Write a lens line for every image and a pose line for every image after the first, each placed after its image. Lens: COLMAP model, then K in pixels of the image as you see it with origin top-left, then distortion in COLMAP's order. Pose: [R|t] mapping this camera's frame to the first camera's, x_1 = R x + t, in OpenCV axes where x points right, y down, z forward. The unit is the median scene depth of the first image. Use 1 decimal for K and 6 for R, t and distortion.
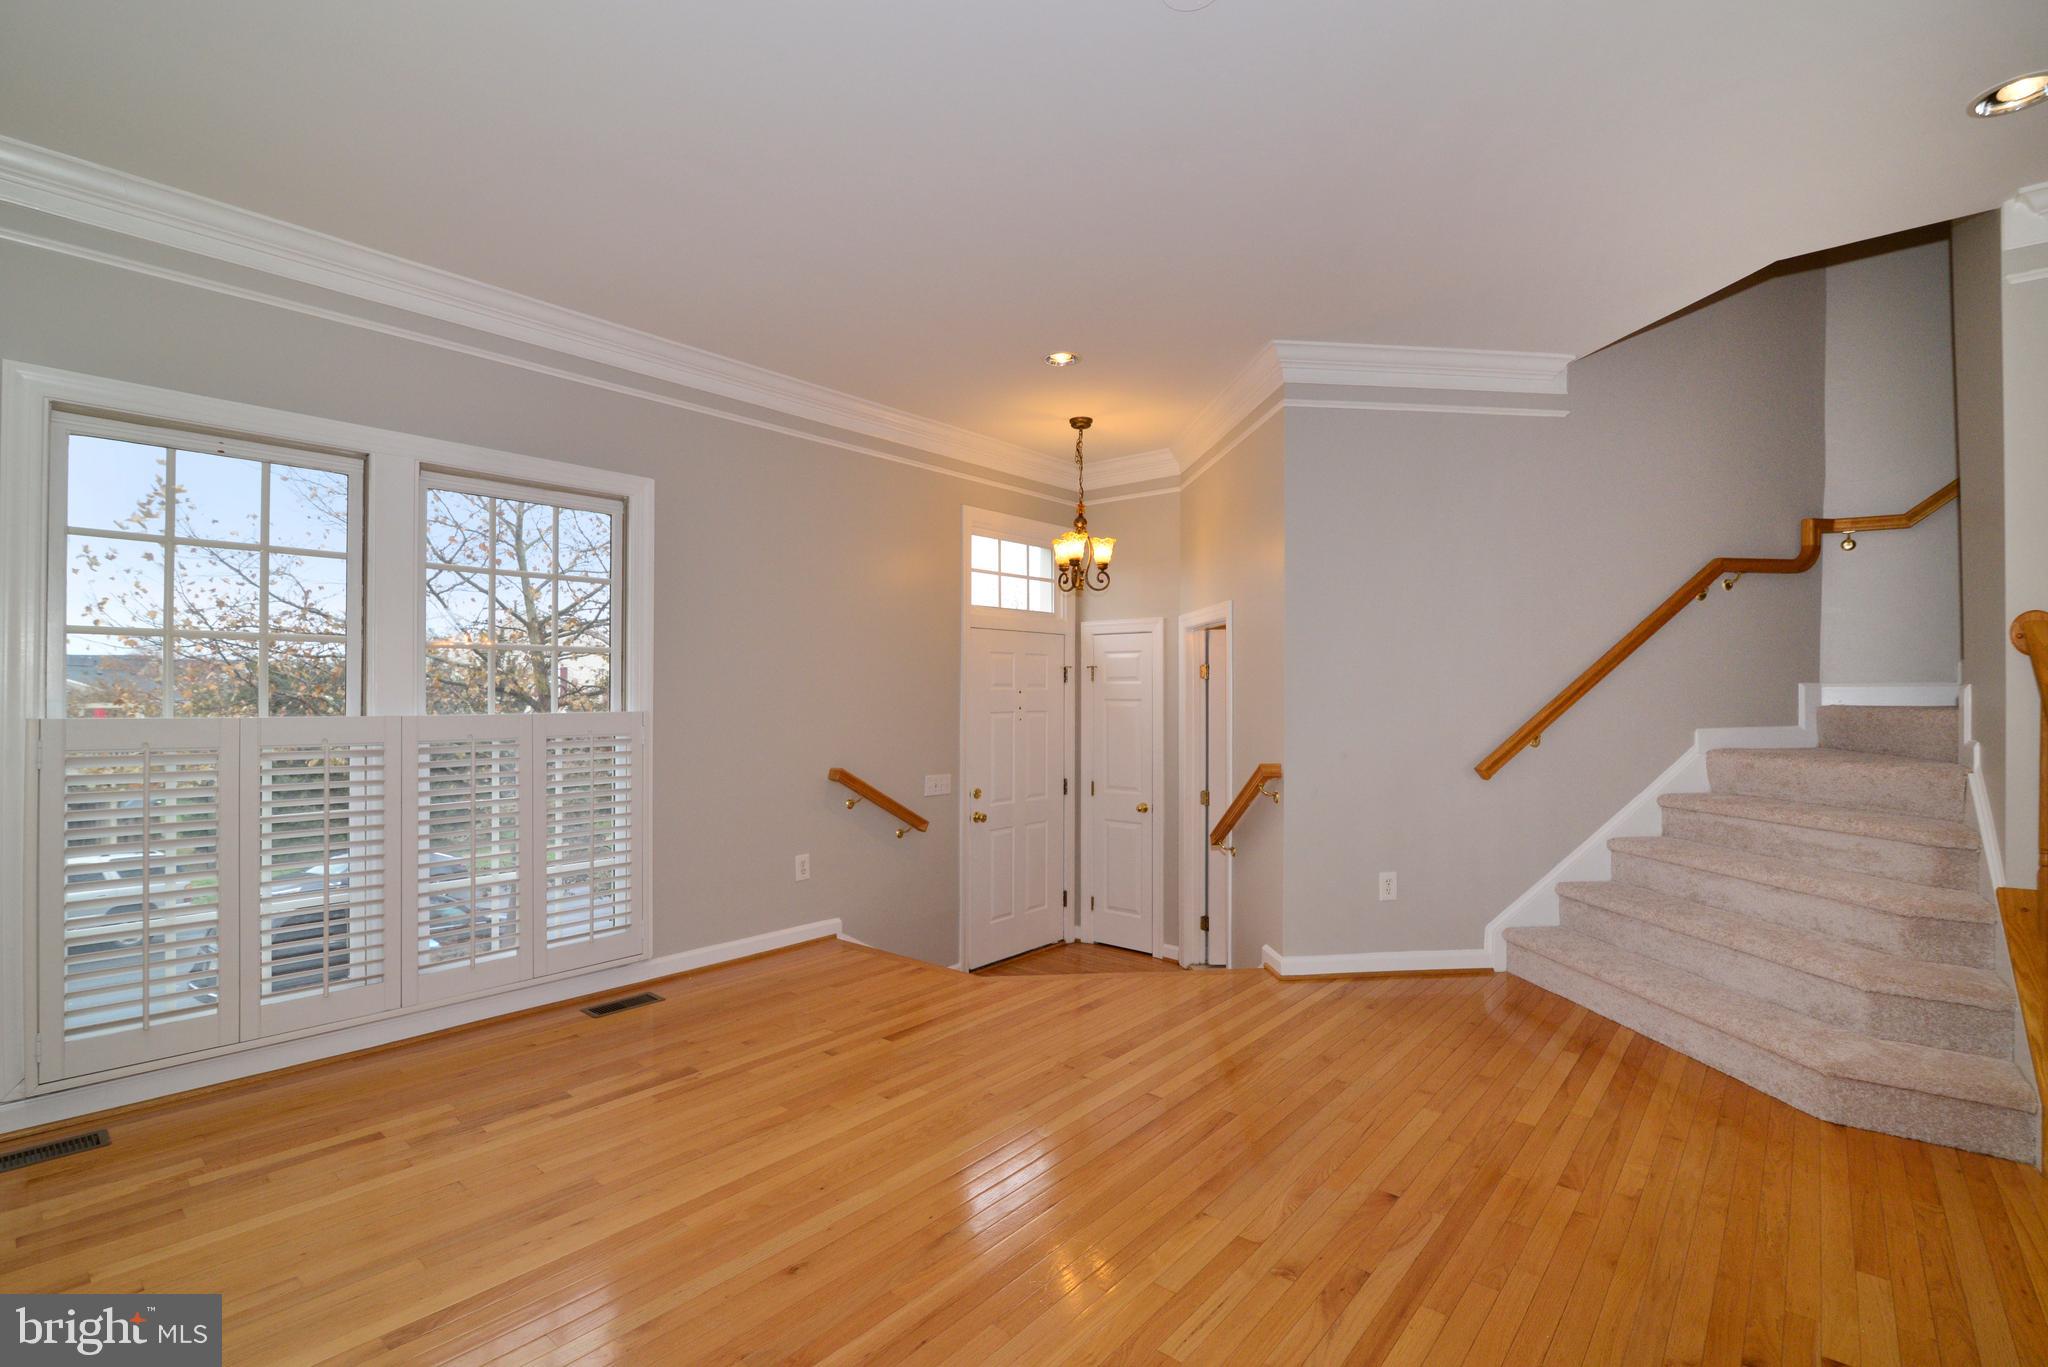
lens RADIAL K [[937.7, 0, 1014.9], [0, 937.7, 691.7], [0, 0, 1]] dist [-0.016786, 0.002068]
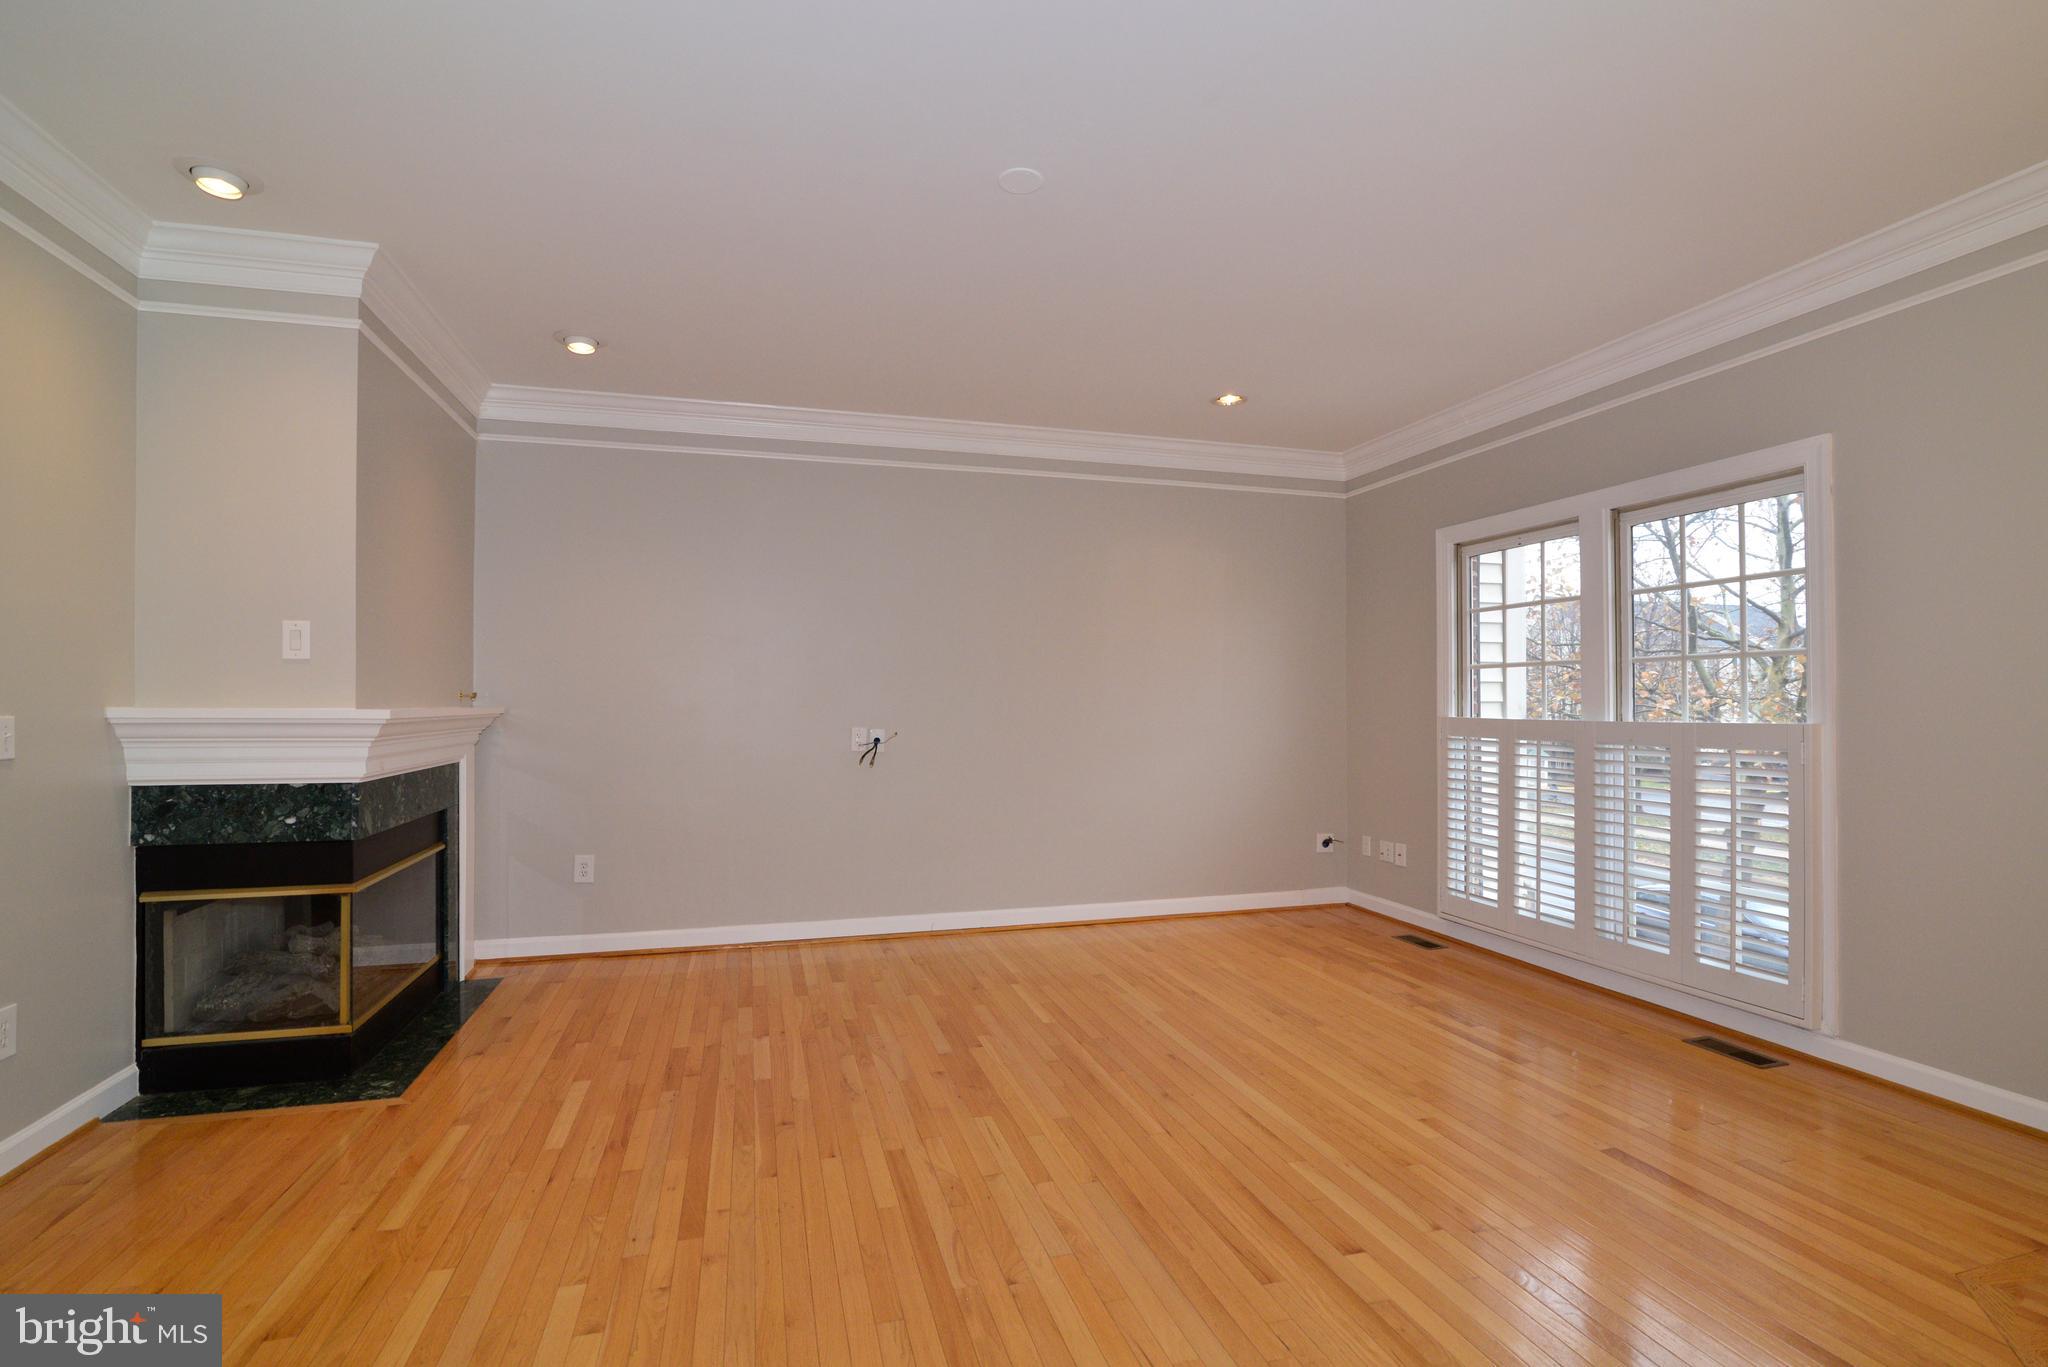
lens RADIAL K [[937.7, 0, 1019.1], [0, 937.7, 689.2], [0, 0, 1]] dist [-0.016786, 0.002068]
pose [[-0.547817, -0.017611, -0.836413, 0.654147], [-0.002017, 0.999803, -0.019730, 0.007629], [0.836596, -0.009122, -0.547745, 0.856076]]
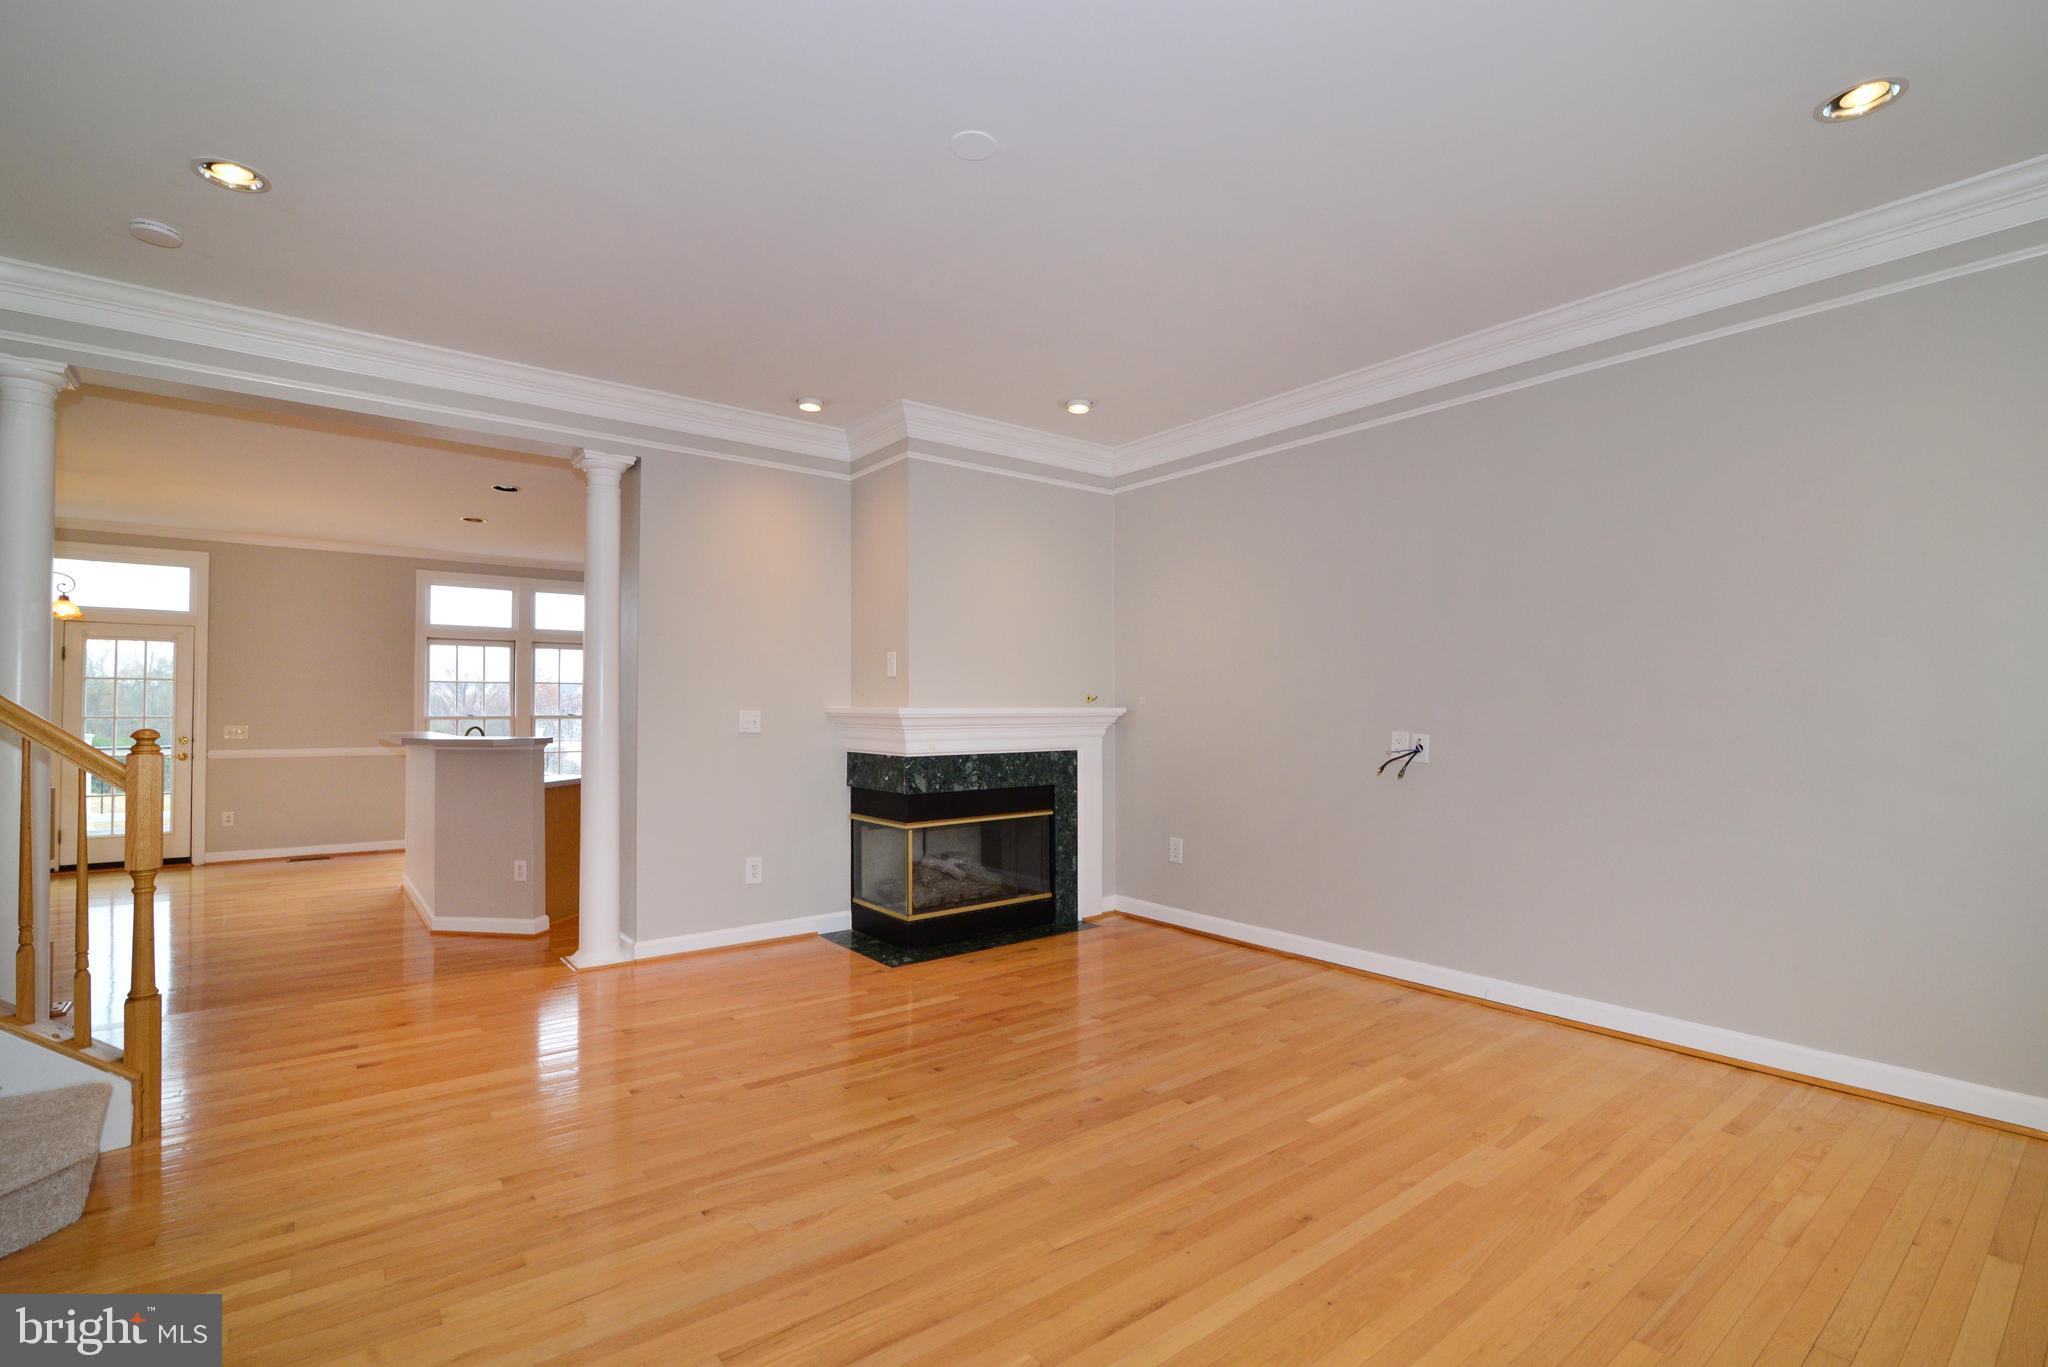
lens RADIAL K [[937.7, 0, 1022.6], [0, 937.7, 693.5], [0, 0, 1]] dist [-0.016786, 0.002068]
pose [[-0.981884, 0.001467, 0.189476, -0.056779], [-0.001252, 0.999898, -0.014231, 0.008554], [-0.189478, -0.014210, -0.981782, 1.098604]]
